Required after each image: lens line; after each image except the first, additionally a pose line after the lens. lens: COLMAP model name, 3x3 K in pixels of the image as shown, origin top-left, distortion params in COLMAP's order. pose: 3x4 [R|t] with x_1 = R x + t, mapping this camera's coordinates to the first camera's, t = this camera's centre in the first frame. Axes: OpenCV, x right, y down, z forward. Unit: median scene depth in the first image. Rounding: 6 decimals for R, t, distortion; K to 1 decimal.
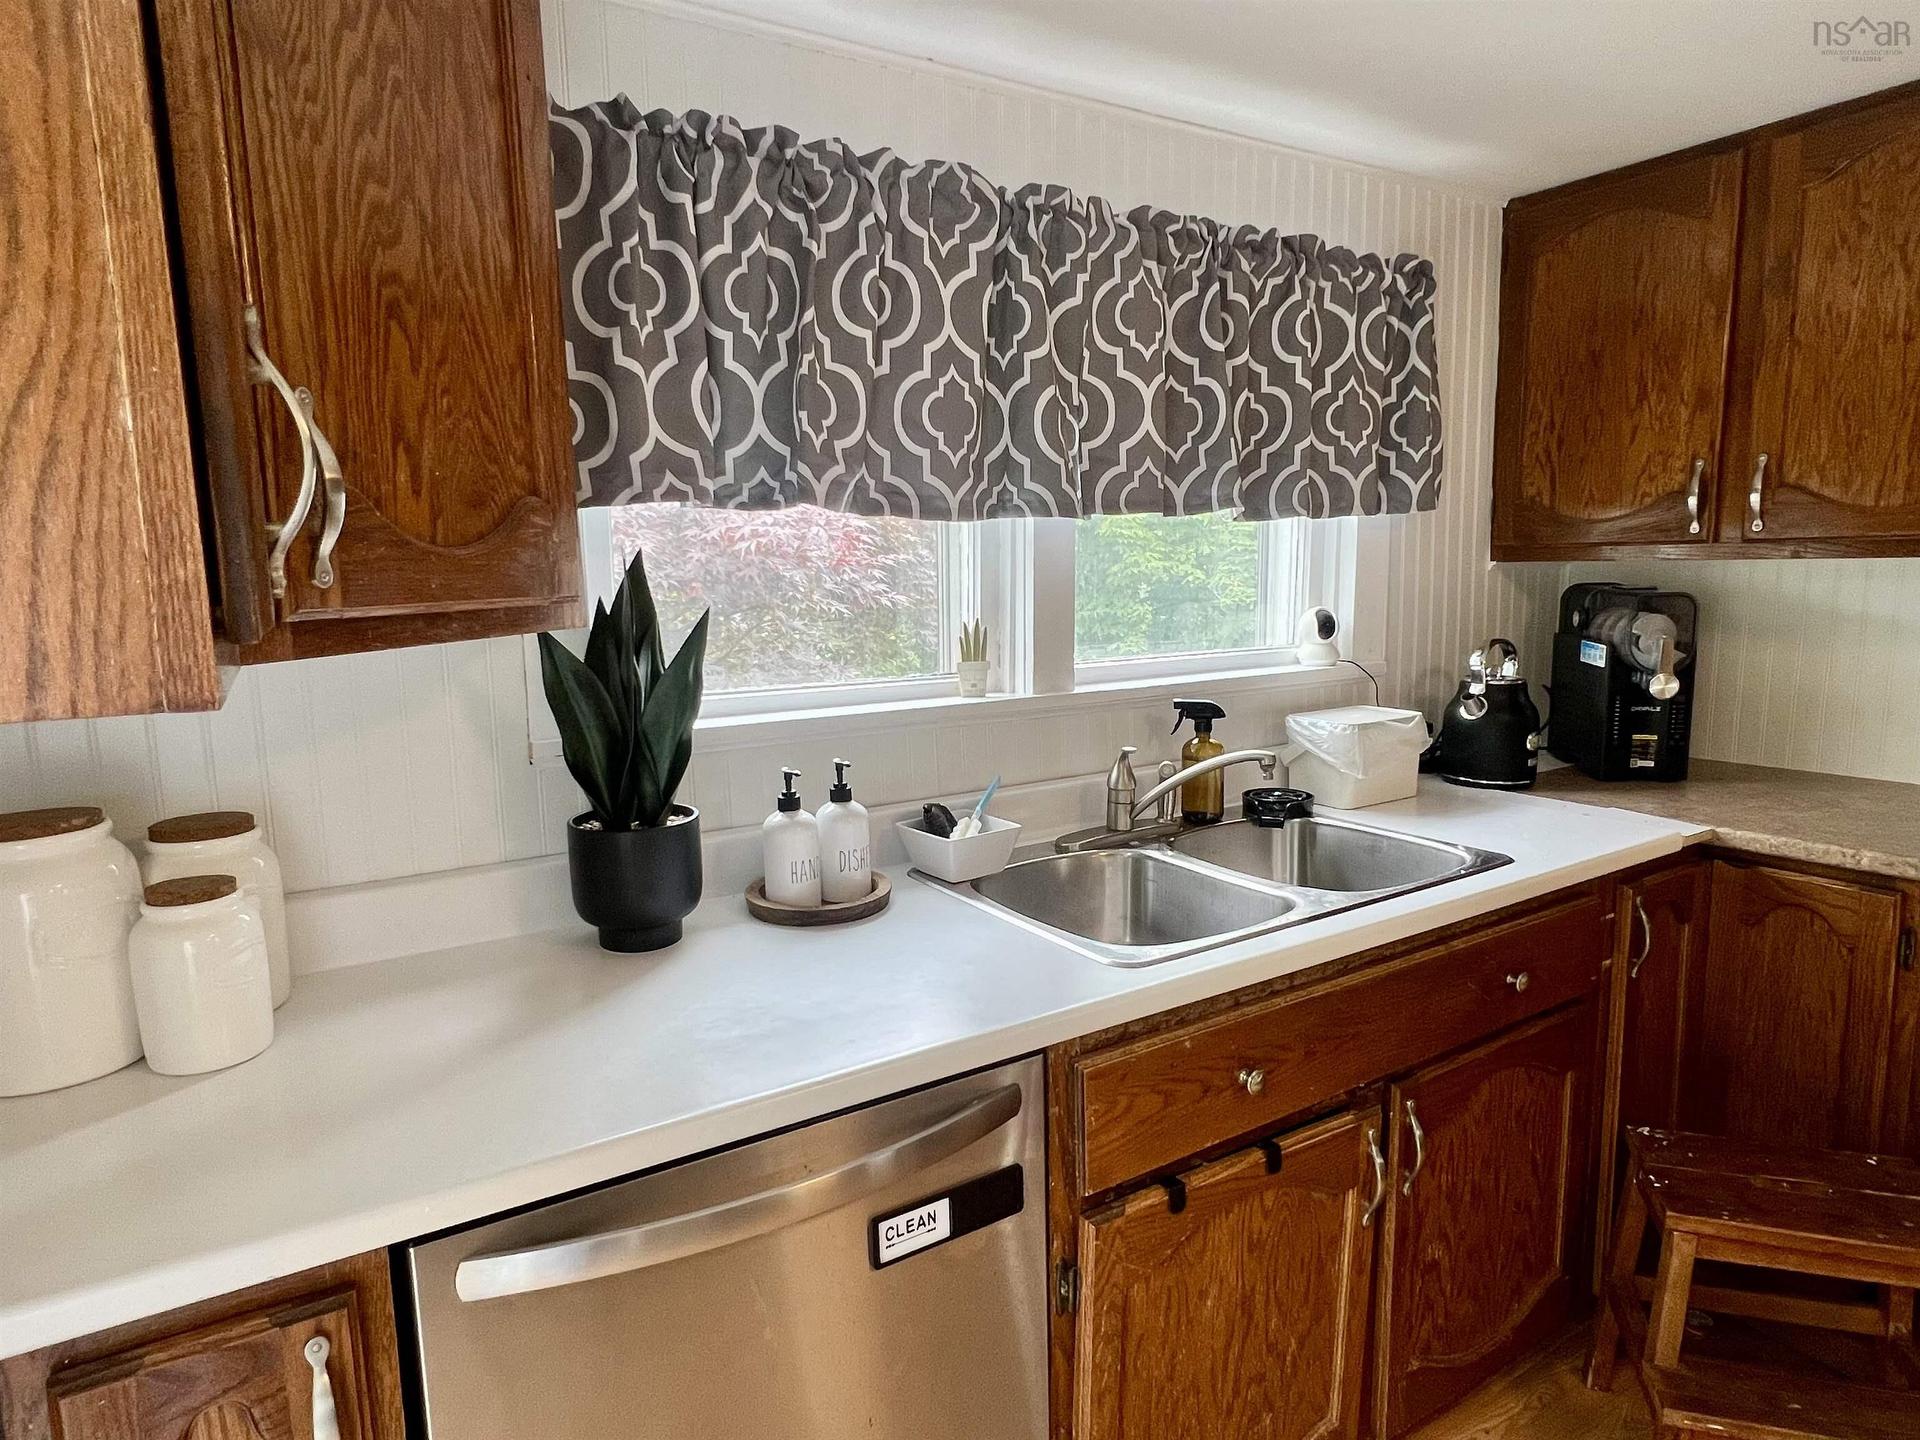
lens RADIAL K [[1115.0, 0, 966.6], [0, 1115.0, 727.5], [0, 0, 1]] dist [-0.002407, 0.000714]
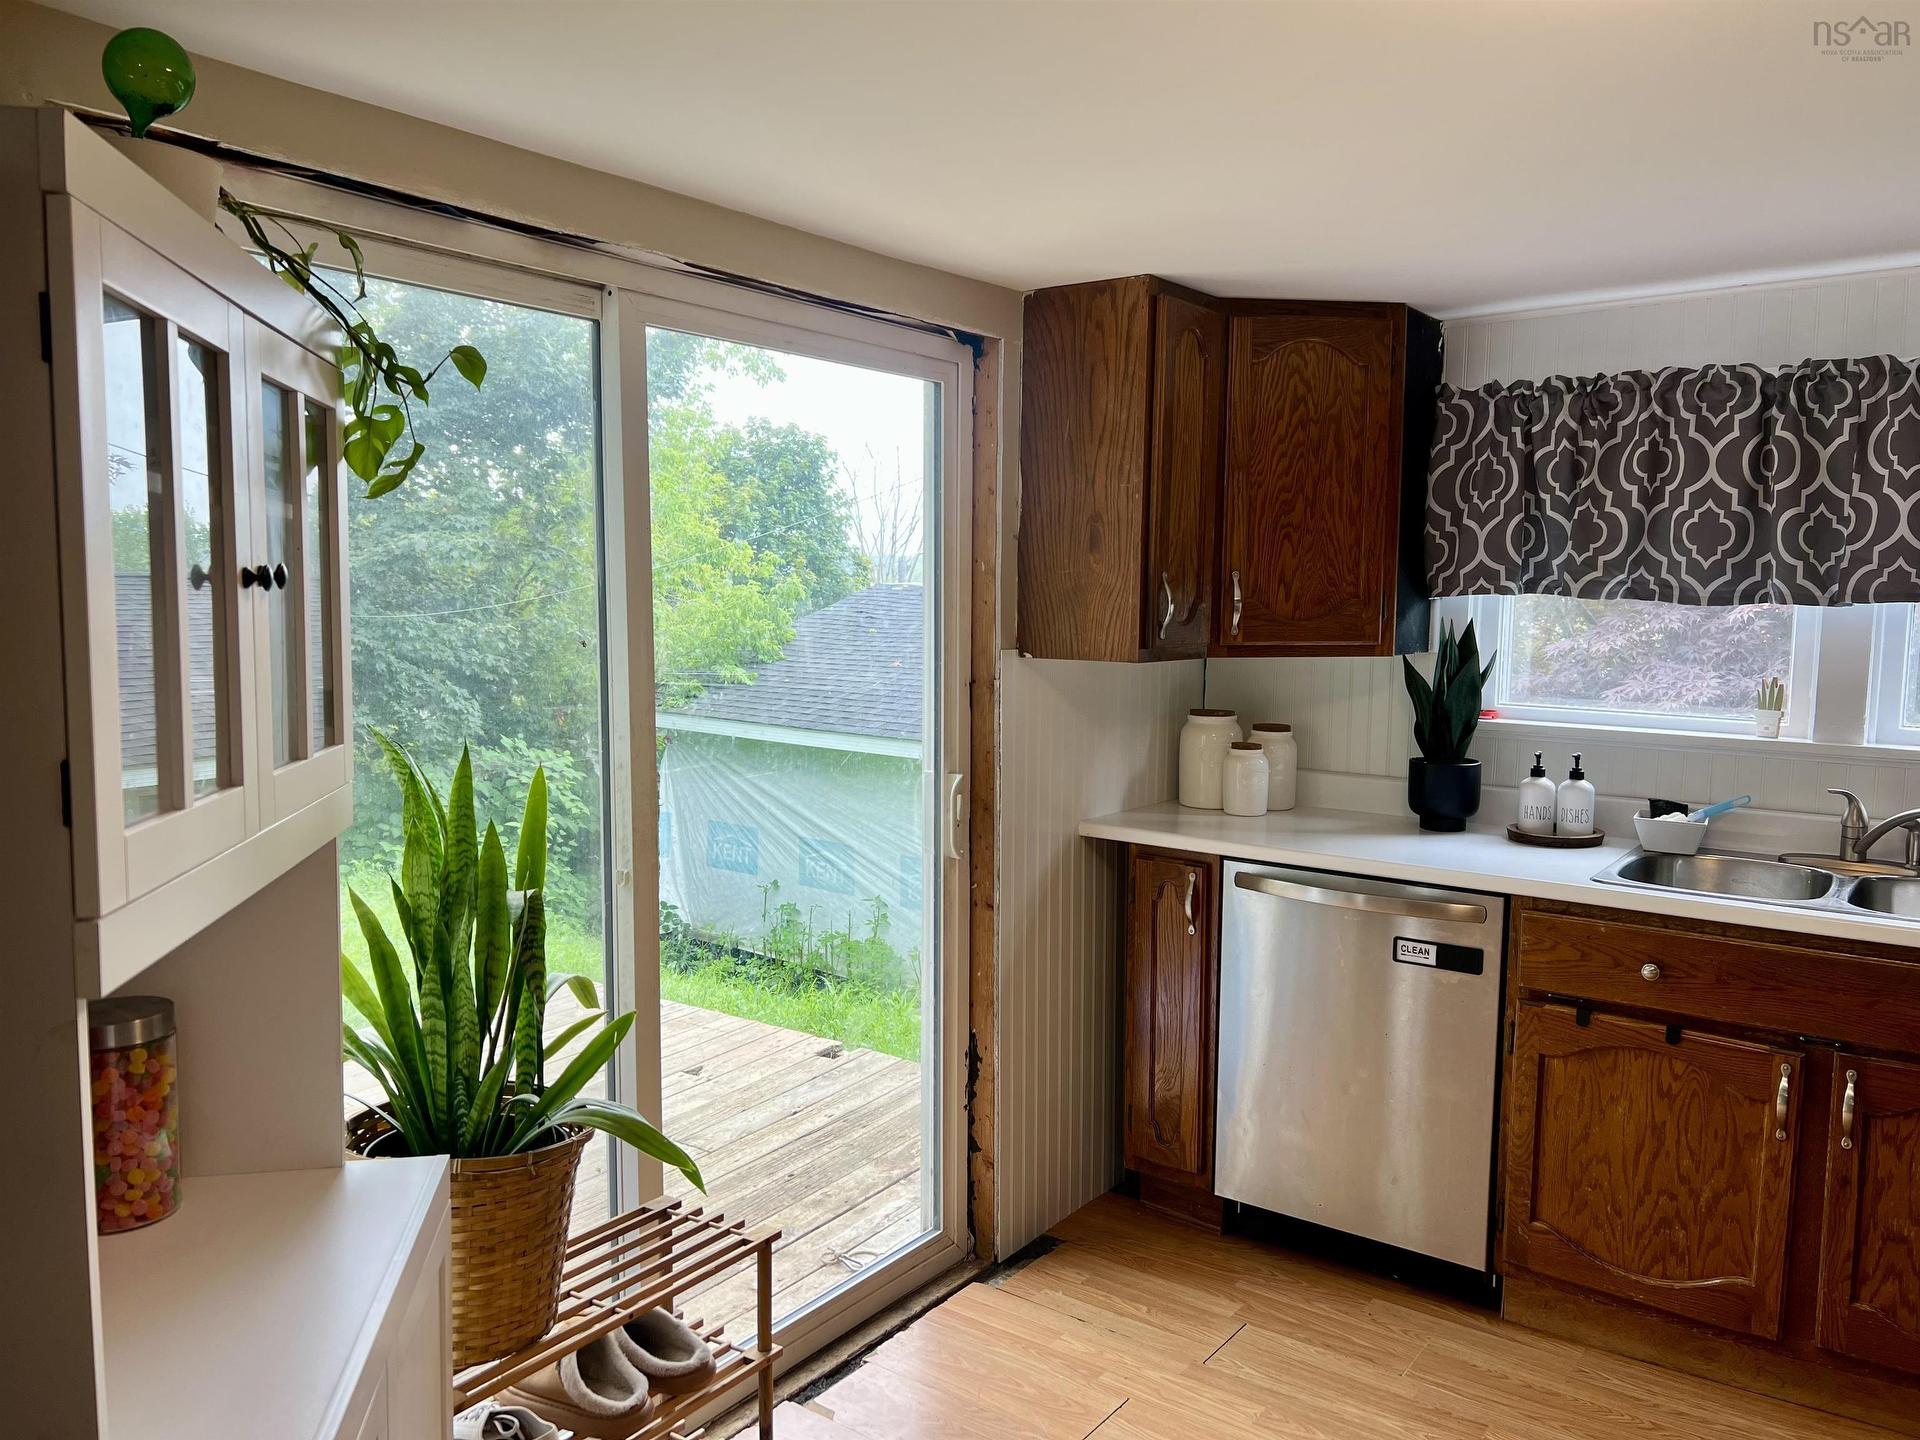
lens RADIAL K [[1442.2, 0, 961.0], [0, 1442.2, 726.7], [0, 0, 1]] dist [0.039133, -0.038846]
pose [[0.364845, 0.119386, -0.923382, 1.288449], [-0.148881, 0.986465, 0.068717, -0.016653], [0.919088, 0.112403, 0.377681, -0.526356]]
